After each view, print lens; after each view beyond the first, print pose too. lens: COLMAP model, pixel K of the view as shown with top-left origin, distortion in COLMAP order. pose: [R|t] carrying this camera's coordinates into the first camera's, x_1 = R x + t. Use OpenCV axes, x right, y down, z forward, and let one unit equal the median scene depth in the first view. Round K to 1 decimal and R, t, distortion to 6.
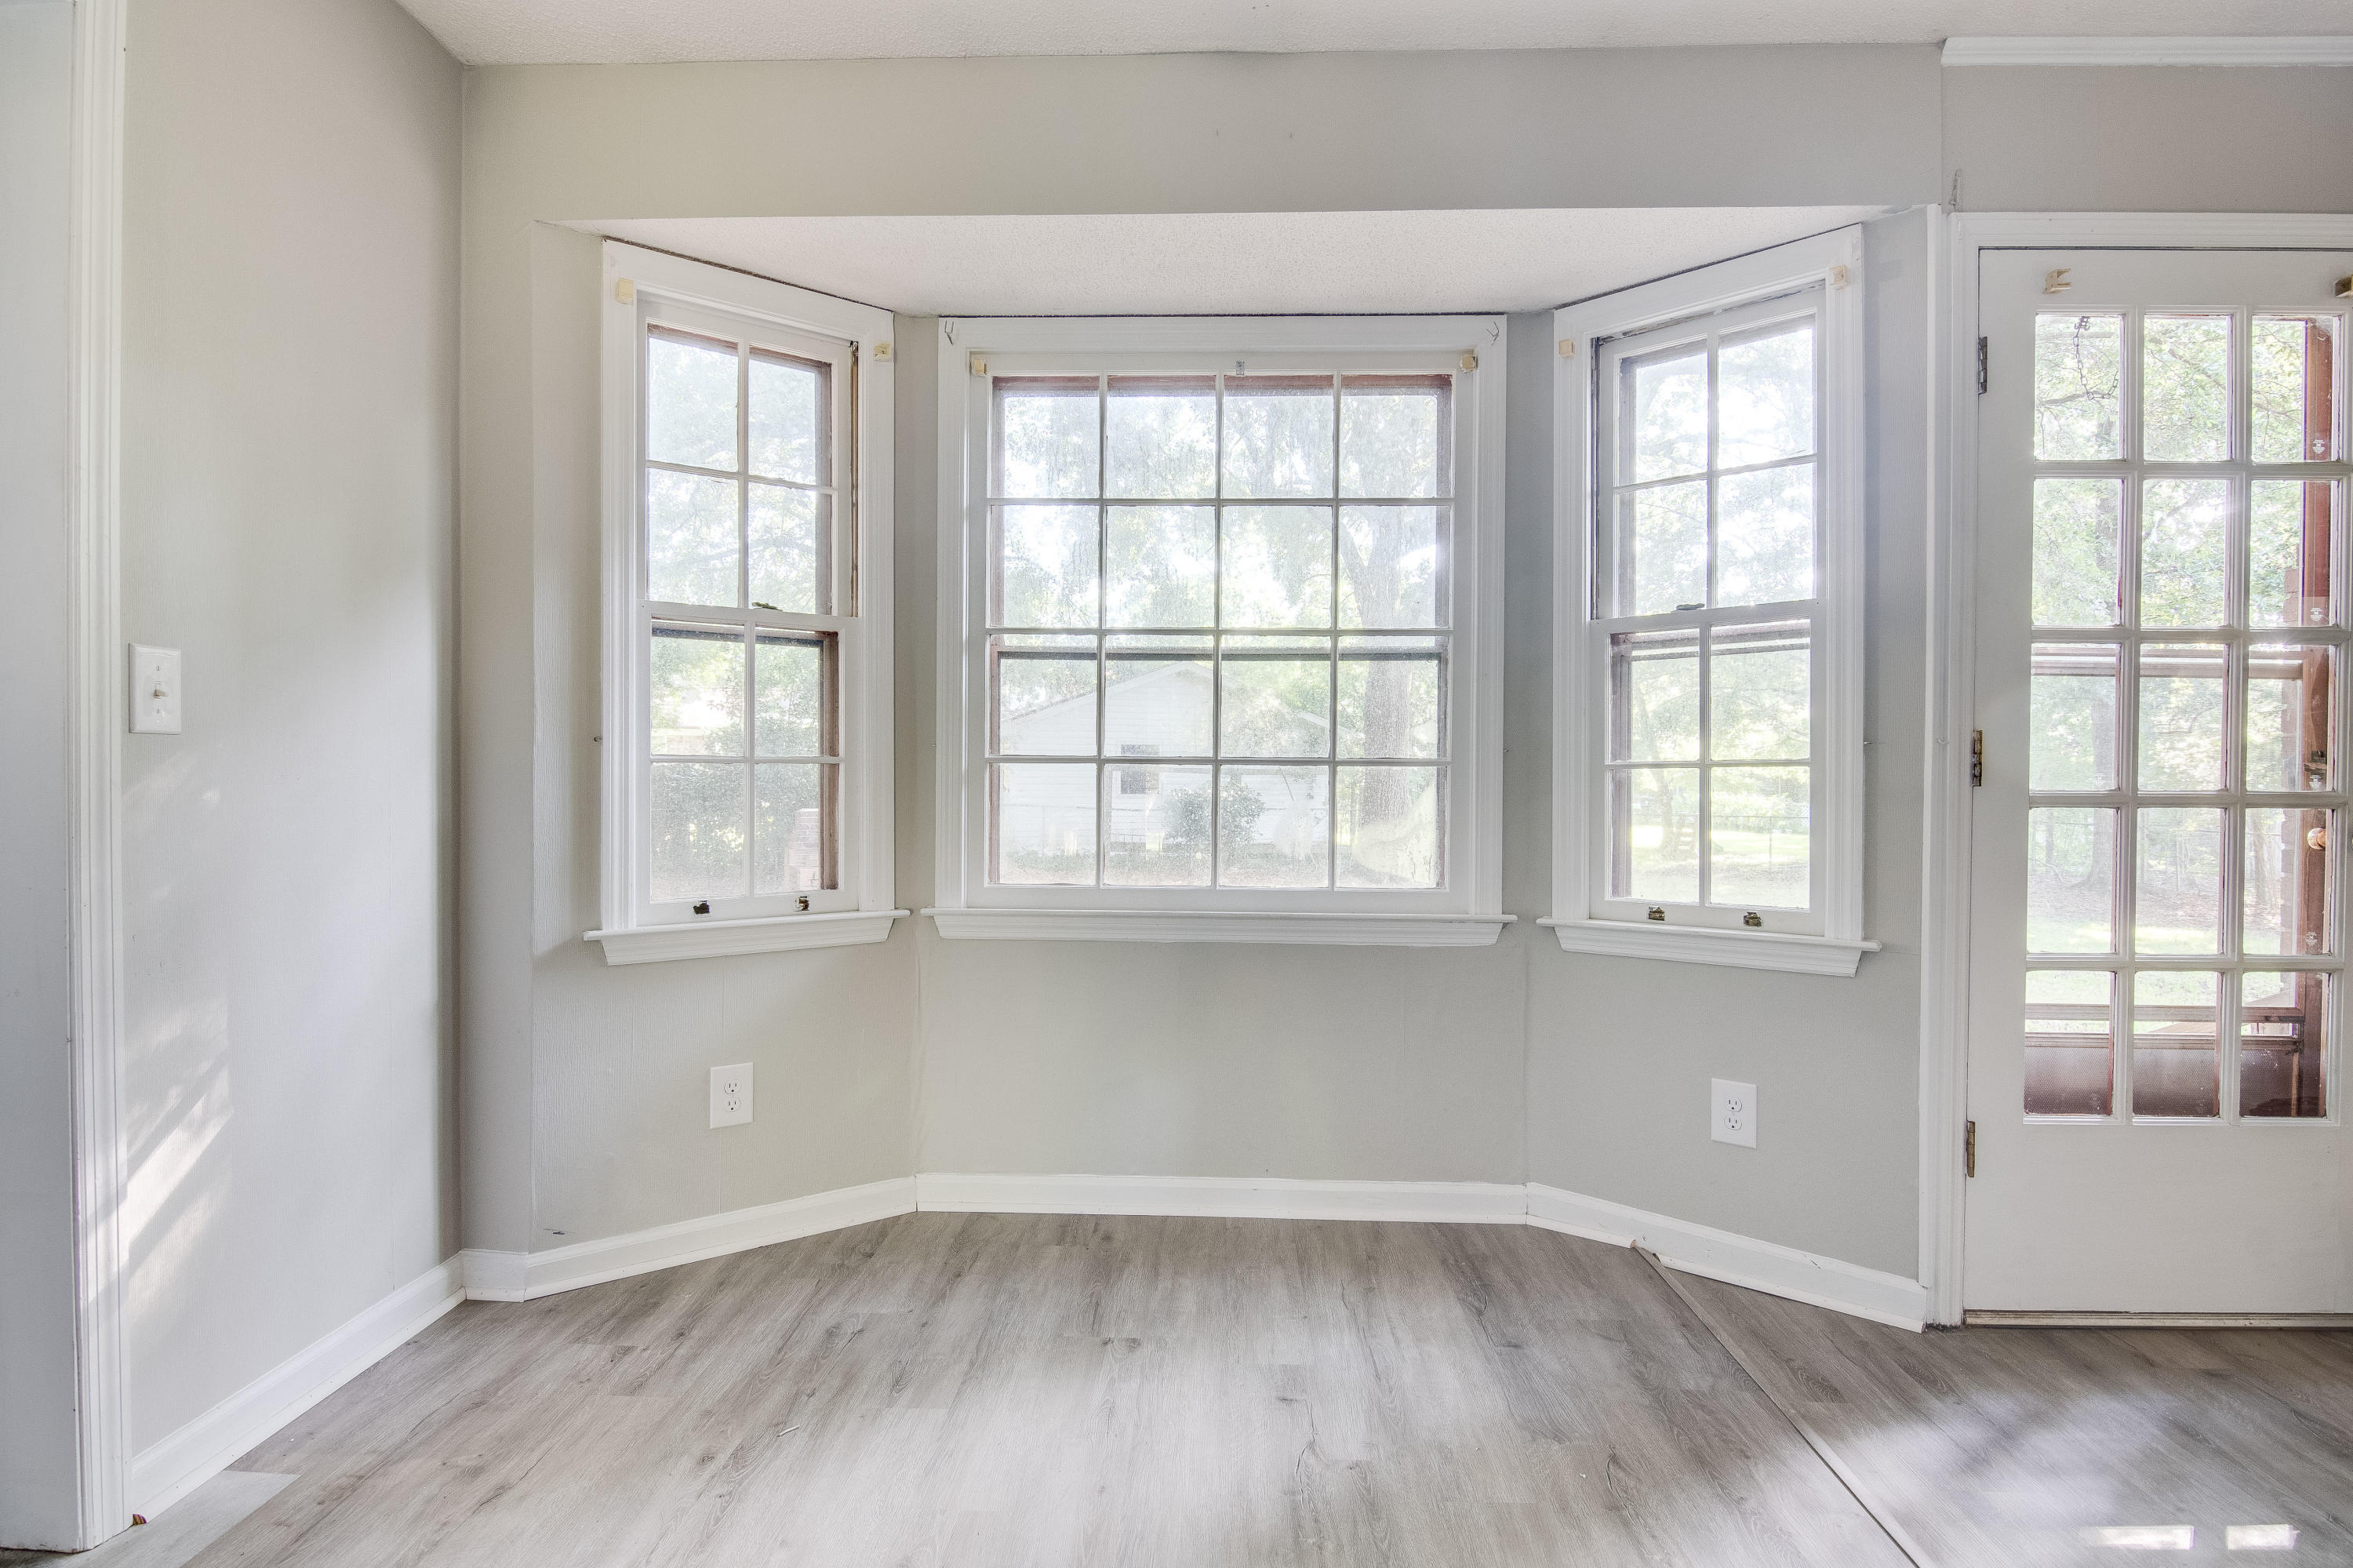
lens RADIAL K [[1135.8, 0, 1144.7], [0, 1135.8, 790.6], [0, 0, 1]] dist [-0.012877, -0.001505]
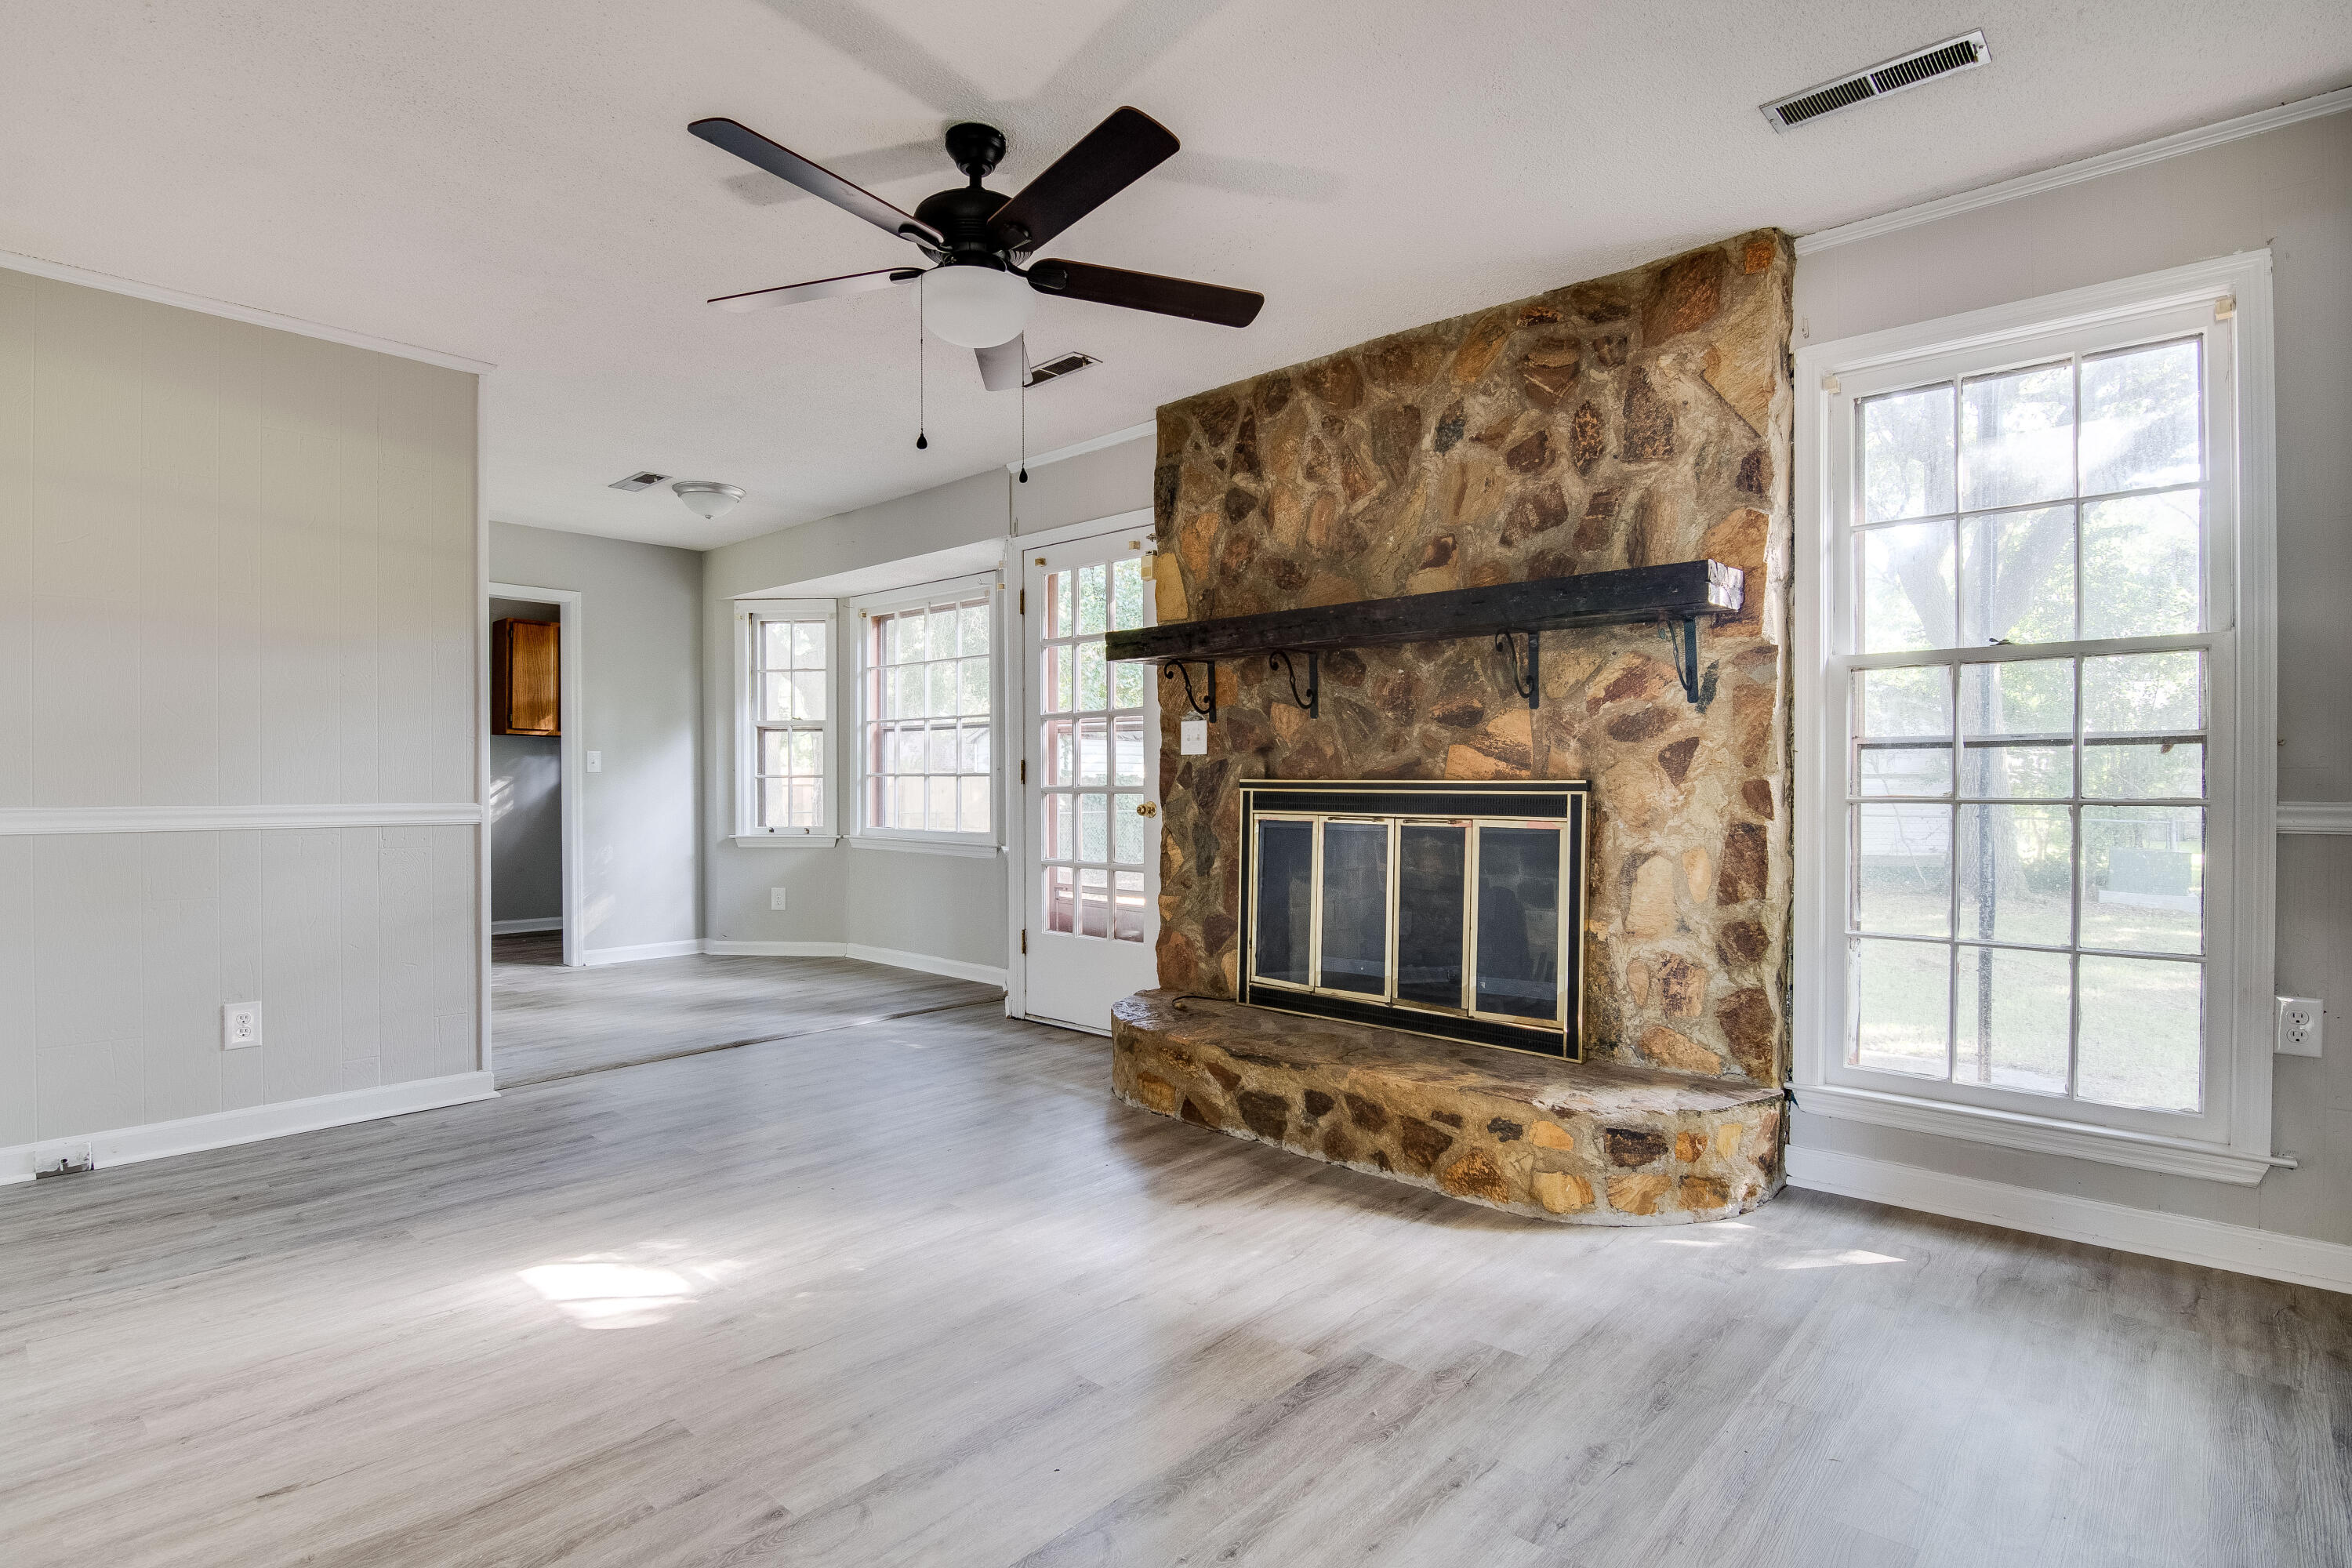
lens RADIAL K [[1171.2, 0, 1140.8], [0, 1171.2, 793.5], [0, 0, 1]] dist [-0.002121, -0.013072]
pose [[0.751014, 0.000156, -0.660286, 2.462357], [-0.002467, 0.999994, -0.002569, 0.020905], [0.660282, 0.003558, 0.751009, -0.633479]]
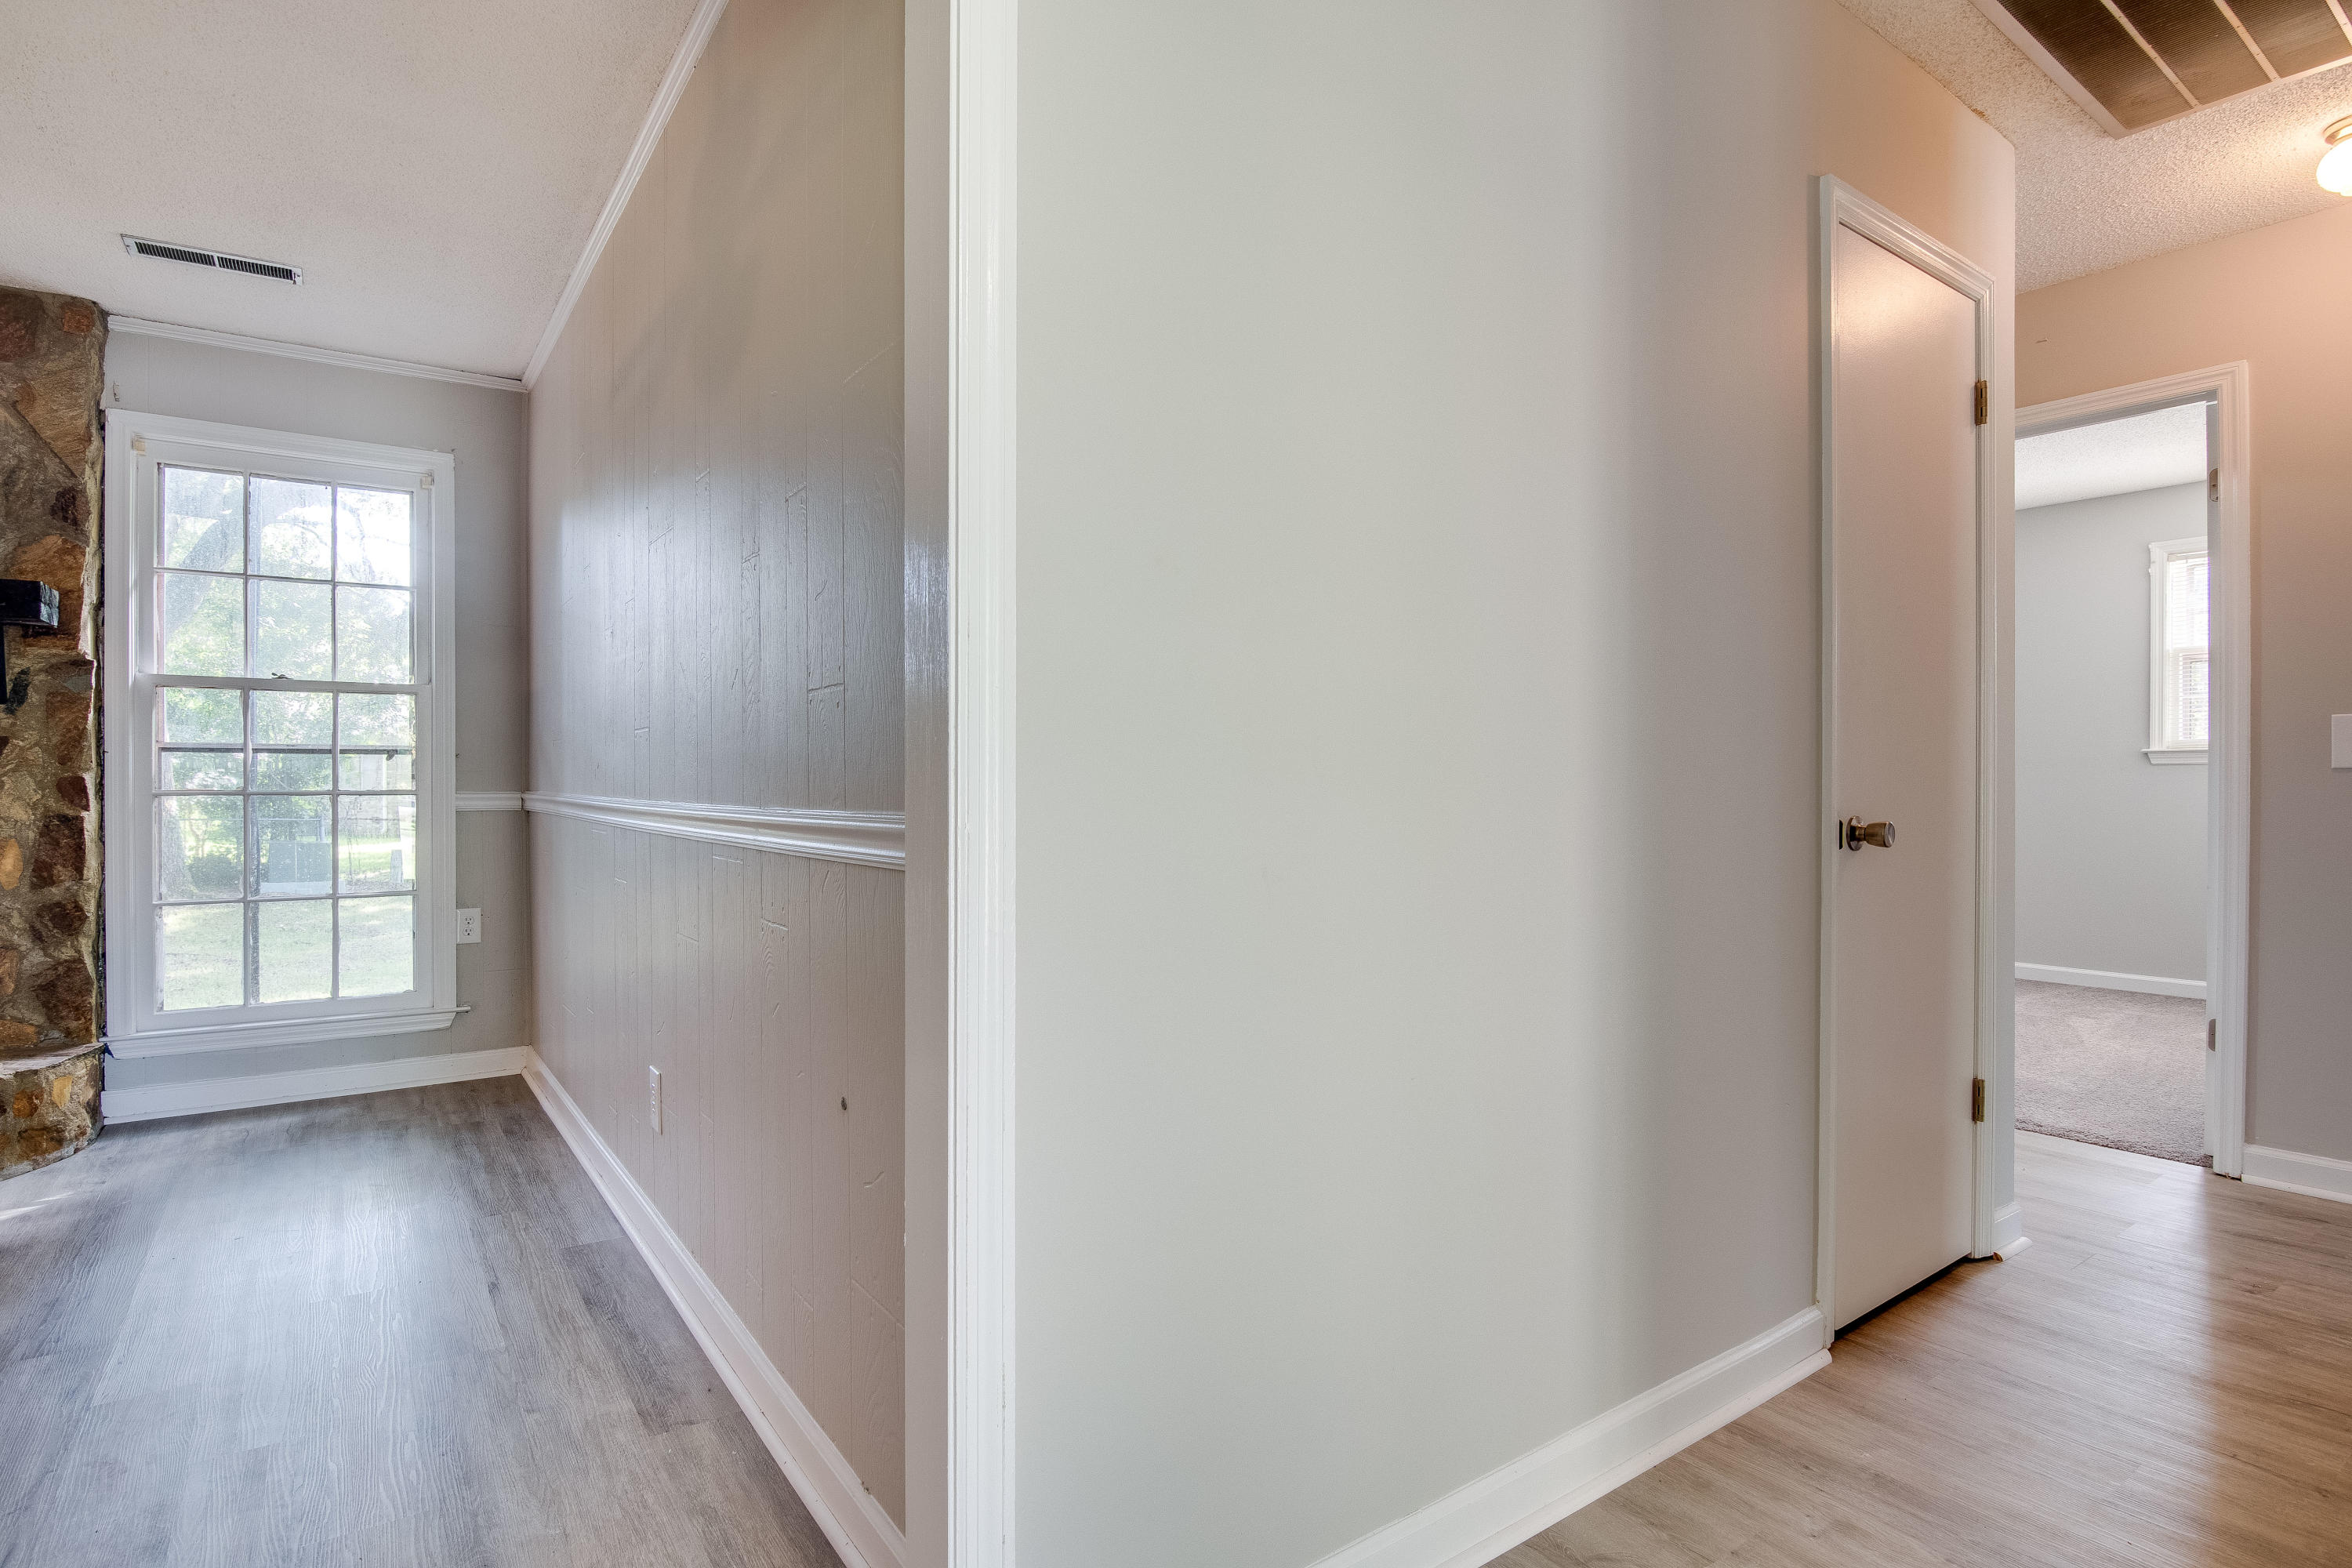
lens RADIAL K [[1182.6, 0, 1174.8], [0, 1182.6, 791.6], [0, 0, 1]] dist [-0.000813, -0.012177]
pose [[0.798859, -0.007849, 0.601467, 2.335231], [0.009548, 0.999954, 0.000366, 0.033703], [-0.601442, 0.005450, 0.798898, -1.265613]]
